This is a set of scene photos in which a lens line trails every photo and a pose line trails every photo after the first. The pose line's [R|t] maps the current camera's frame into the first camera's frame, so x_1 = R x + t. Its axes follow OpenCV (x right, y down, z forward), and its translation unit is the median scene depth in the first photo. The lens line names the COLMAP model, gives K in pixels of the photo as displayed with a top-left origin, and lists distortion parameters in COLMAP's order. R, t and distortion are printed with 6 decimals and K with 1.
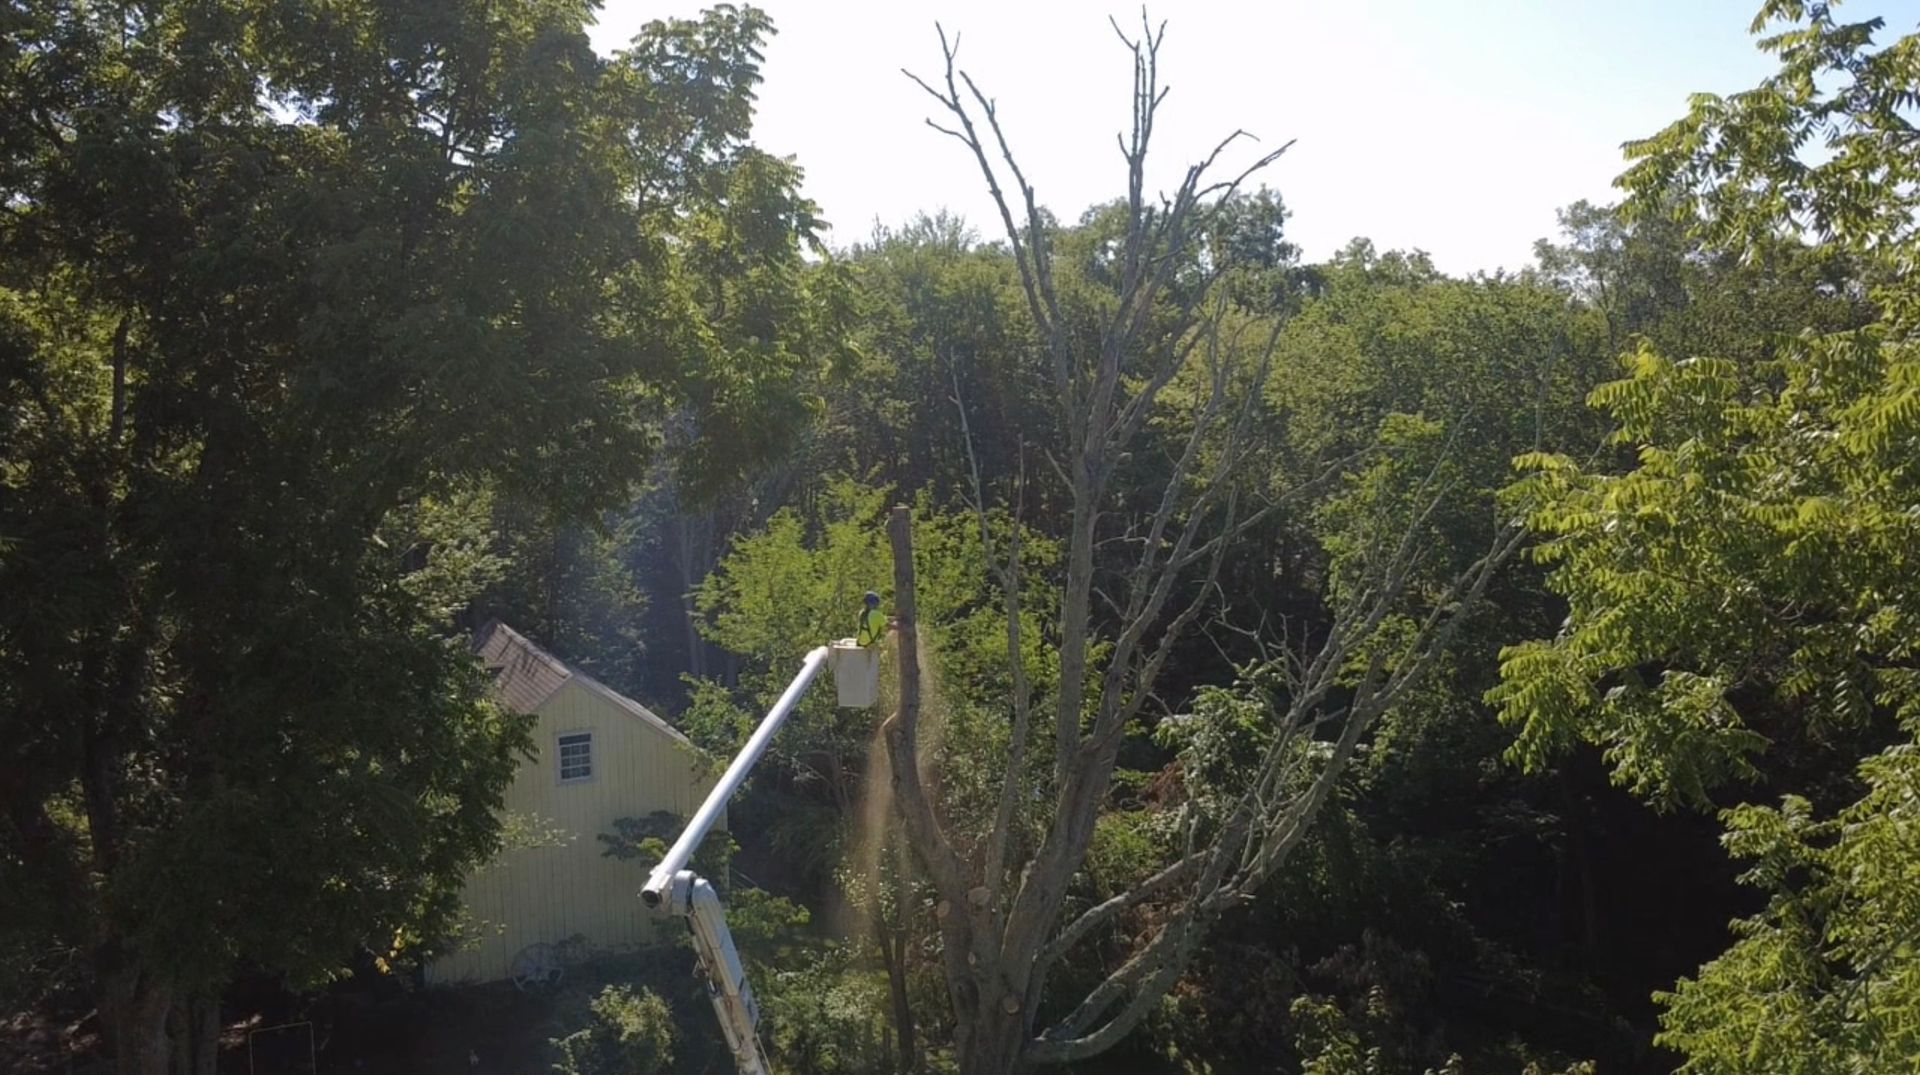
lens RADIAL K [[1476.7, 0, 960.0], [0, 1476.7, 537.5], [0, 0, 1]] dist [-0.000729, -0.000381]
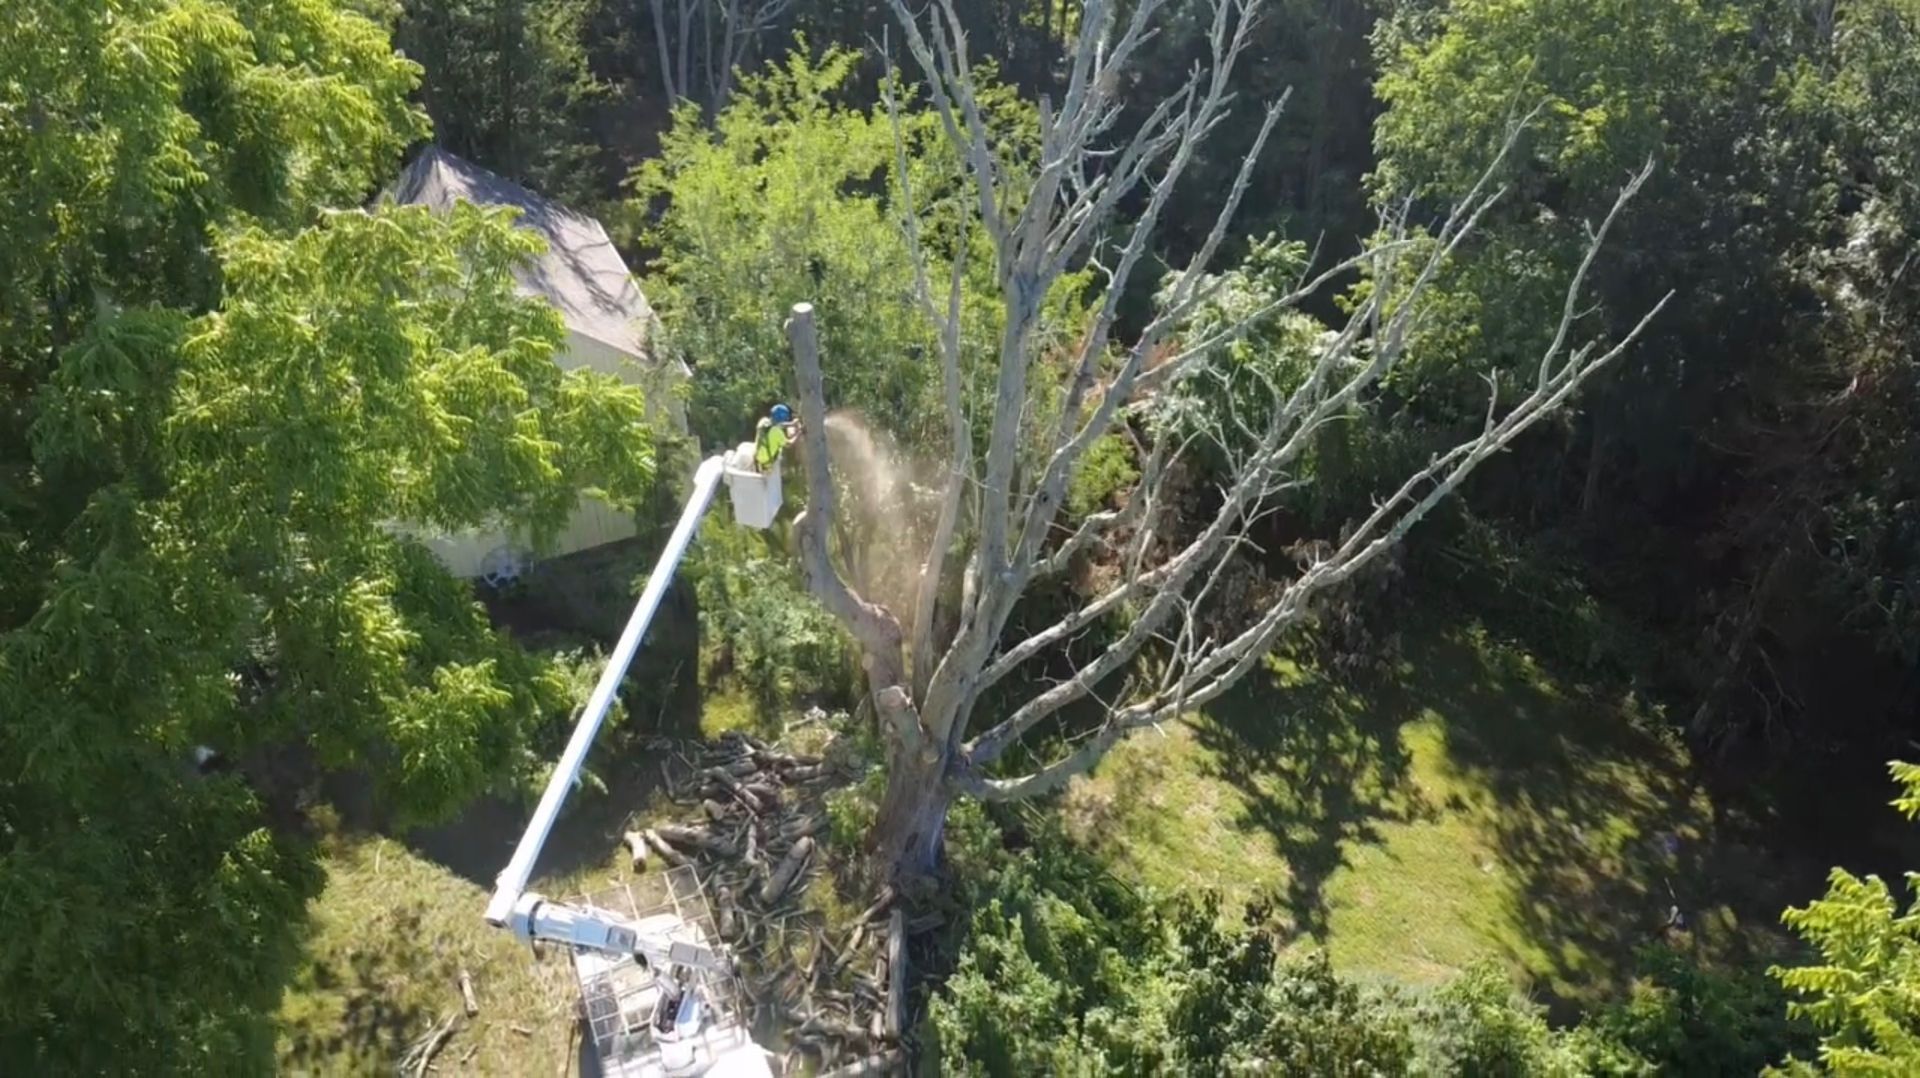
lens RADIAL K [[1476.7, 0, 960.0], [0, 1476.7, 539.0], [0, 0, 1]] dist [-0.000729, -0.000381]
pose [[0.997996, 0.045990, -0.043457, 0.068808], [-0.017278, 0.858777, 0.512059, -0.249787], [0.060869, -0.510282, 0.857851, 0.151991]]
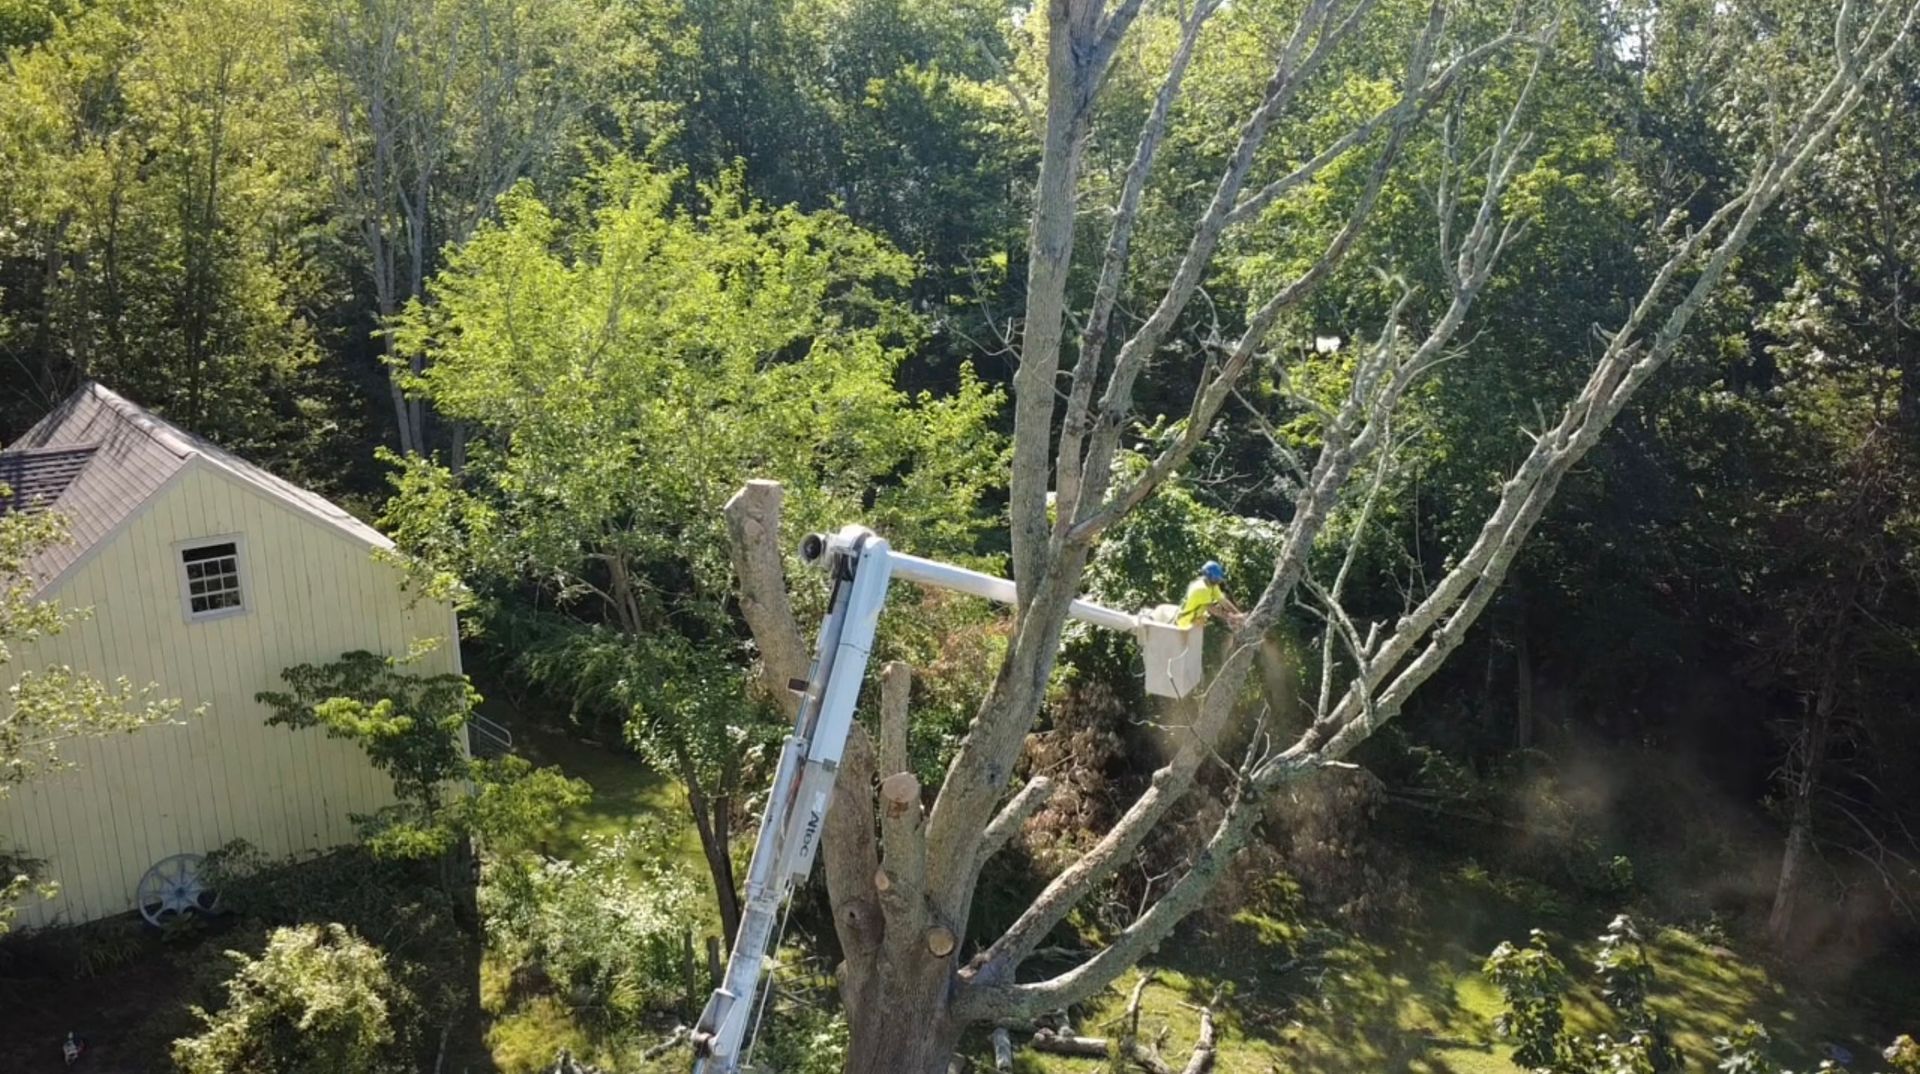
lens RADIAL K [[1476.7, 0, 960.0], [0, 1476.7, 537.0], [0, 0, 1]] dist [-0.000729, -0.000381]
pose [[0.984972, -0.036491, 0.168815, -0.043305], [0.012269, 0.989739, 0.142361, 0.040805], [-0.172278, -0.138150, 0.975313, 0.302942]]
